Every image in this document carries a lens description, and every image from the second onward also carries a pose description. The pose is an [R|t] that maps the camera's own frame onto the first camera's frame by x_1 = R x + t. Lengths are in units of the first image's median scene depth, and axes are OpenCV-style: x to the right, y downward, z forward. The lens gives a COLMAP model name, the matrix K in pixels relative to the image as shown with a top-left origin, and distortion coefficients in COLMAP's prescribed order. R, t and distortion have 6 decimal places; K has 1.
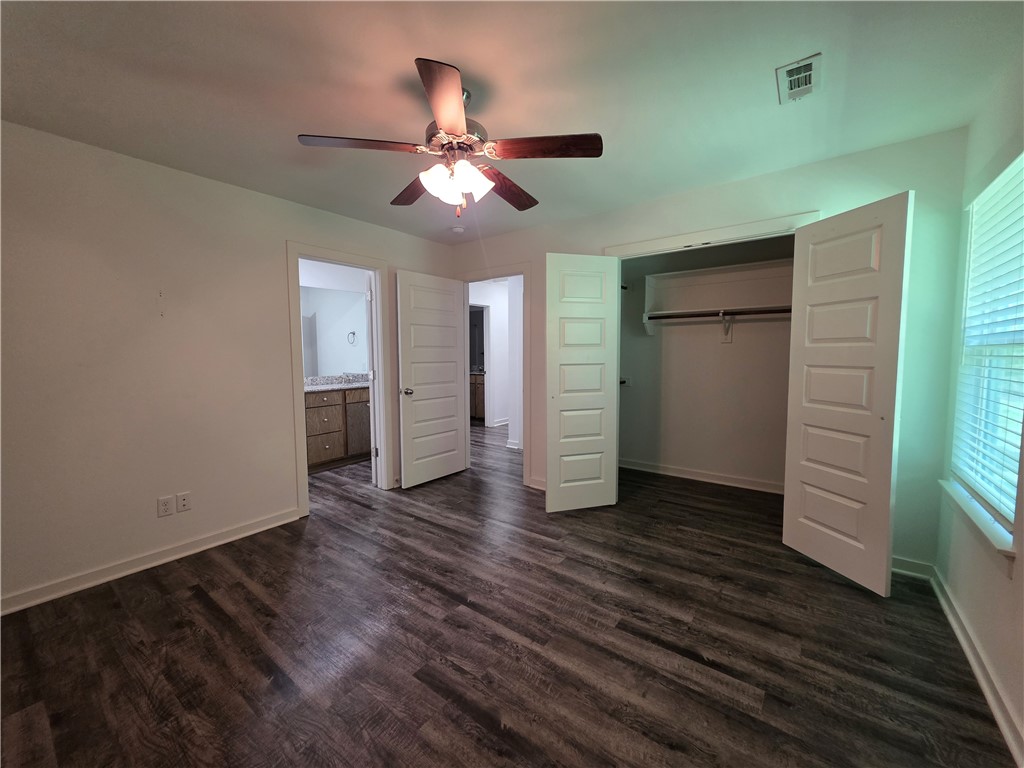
lens RADIAL K [[409.0, 0, 507.8], [0, 409.0, 381.5], [0, 0, 1]] dist [0.003202, 0.000089]
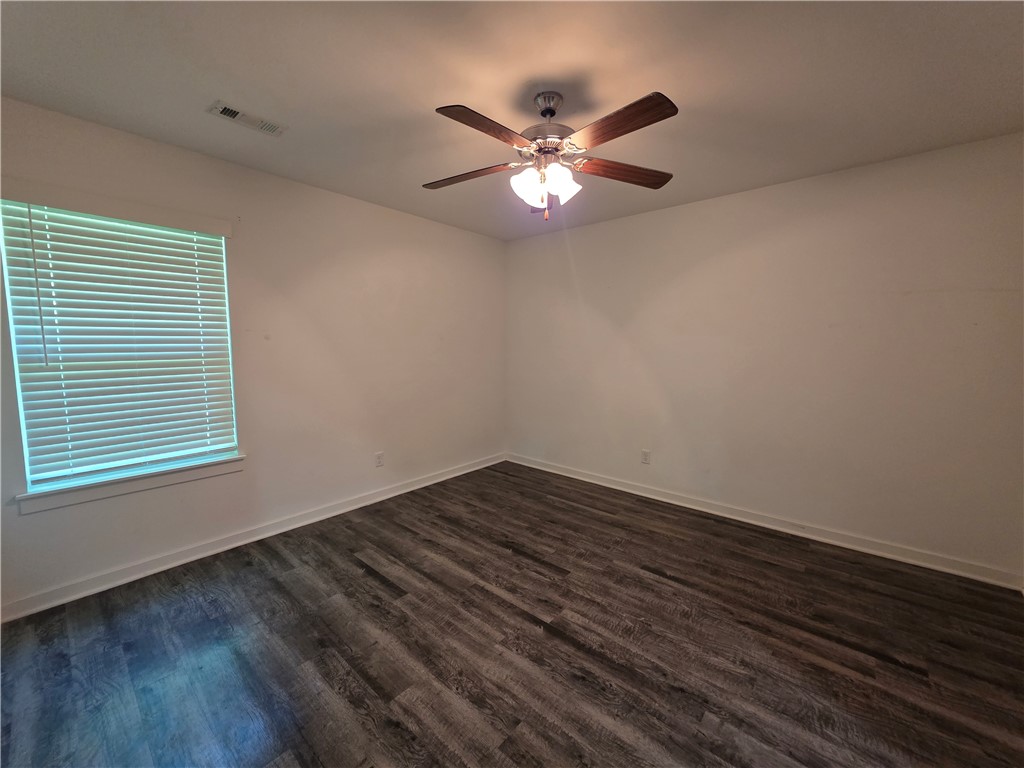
lens RADIAL K [[409.0, 0, 507.8], [0, 409.0, 381.5], [0, 0, 1]] dist [0.003202, 0.000089]
pose [[-0.997926, -0.000721, 0.064374, -0.087957], [0.009947, 0.986202, 0.165249, -0.168157], [-0.063605, 0.165547, -0.984149, 2.027772]]
